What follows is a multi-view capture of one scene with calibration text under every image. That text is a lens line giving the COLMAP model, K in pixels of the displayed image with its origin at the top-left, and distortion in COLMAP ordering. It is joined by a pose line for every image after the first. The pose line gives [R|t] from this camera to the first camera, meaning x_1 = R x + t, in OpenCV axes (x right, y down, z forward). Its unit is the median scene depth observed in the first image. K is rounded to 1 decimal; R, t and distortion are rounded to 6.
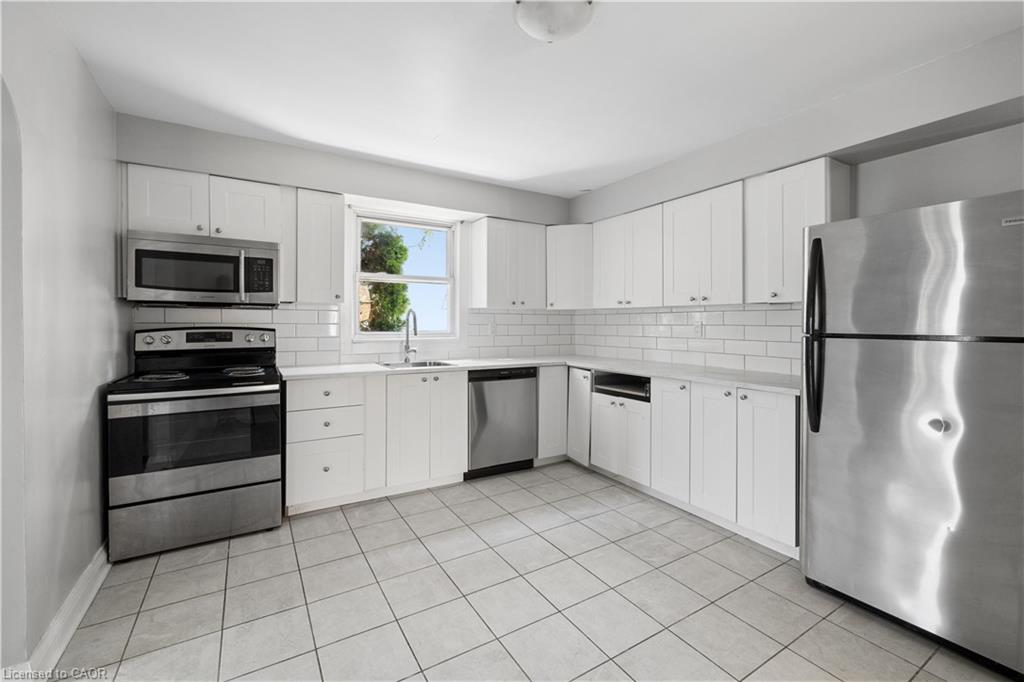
lens RADIAL K [[436.9, 0, 525.8], [0, 436.9, 323.0], [0, 0, 1]] dist [0.000126, 0.000139]
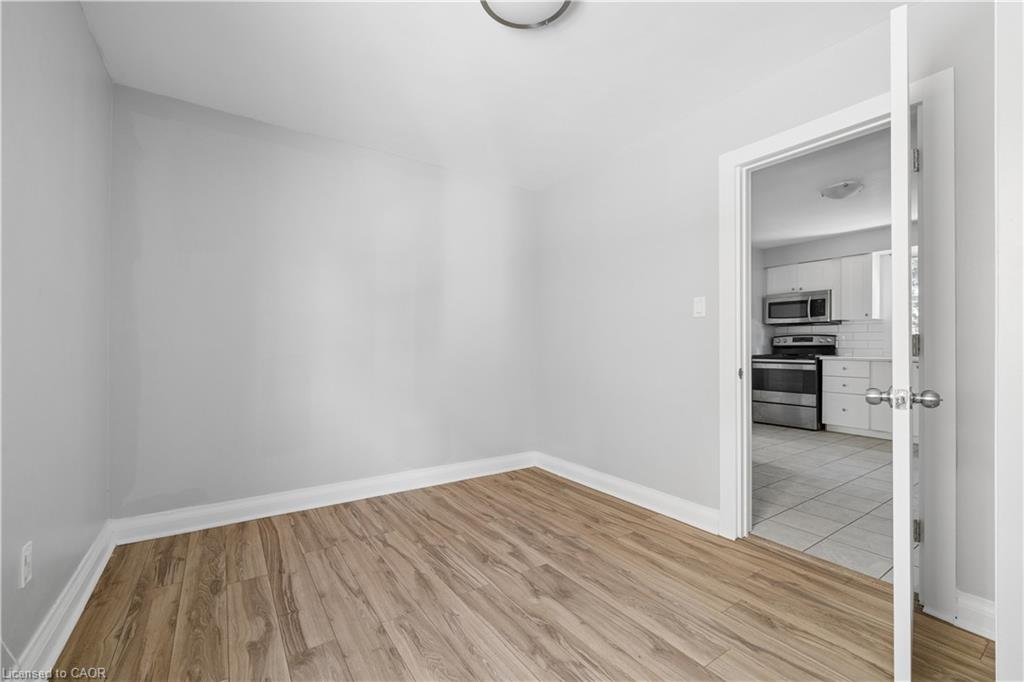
lens RADIAL K [[436.9, 0, 511.3], [0, 436.9, 348.7], [0, 0, 1]] dist [0.000126, 0.000139]
pose [[0.035059, 0.002958, -0.999381, 1.238040], [-0.000791, 0.999995, 0.002932, 0.067126], [0.999385, 0.000688, 0.035061, -0.432568]]
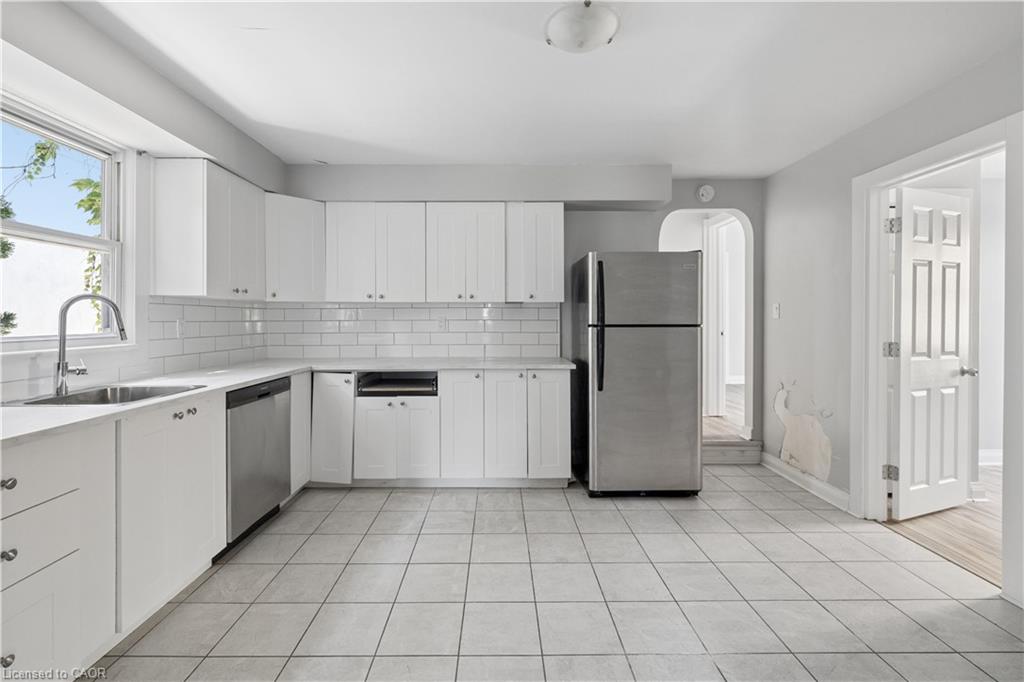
lens RADIAL K [[436.9, 0, 508.3], [0, 436.9, 317.8], [0, 0, 1]] dist [0.000126, 0.000139]
pose [[0.525684, -0.000428, 0.850680, -0.523124], [0.003823, 0.999991, -0.001859, 0.001610], [-0.850672, 0.004229, 0.525680, 0.331831]]
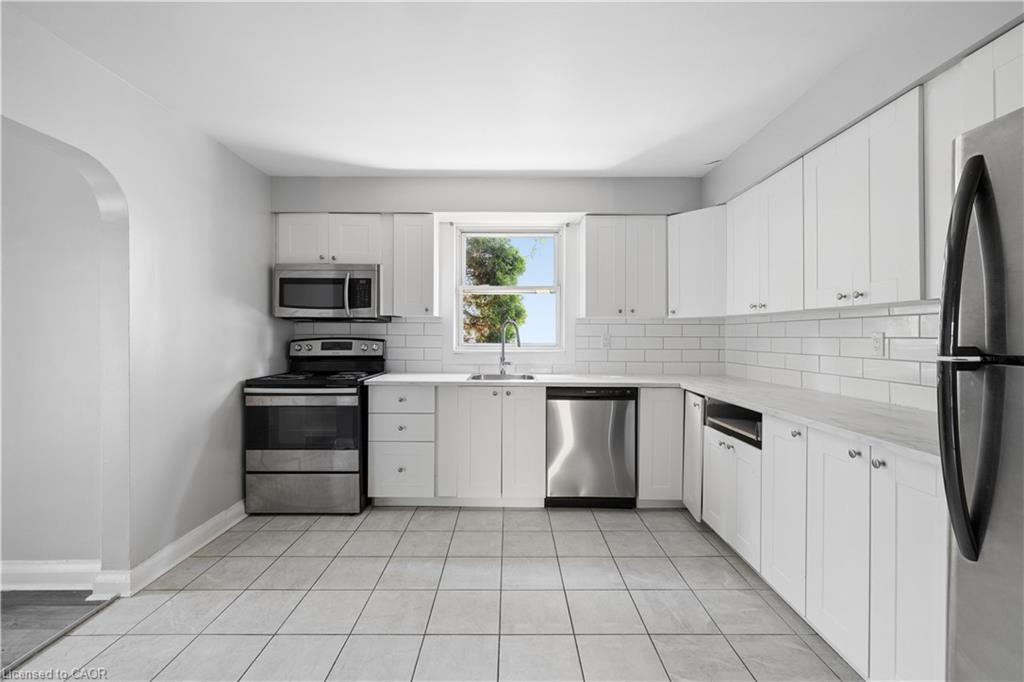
lens RADIAL K [[436.9, 0, 519.5], [0, 436.9, 334.8], [0, 0, 1]] dist [0.000126, 0.000139]
pose [[0.847811, -0.000102, -0.530298, 0.339607], [-0.000760, 0.999999, -0.001408, 0.002195], [0.530298, 0.001596, 0.847810, 0.223191]]
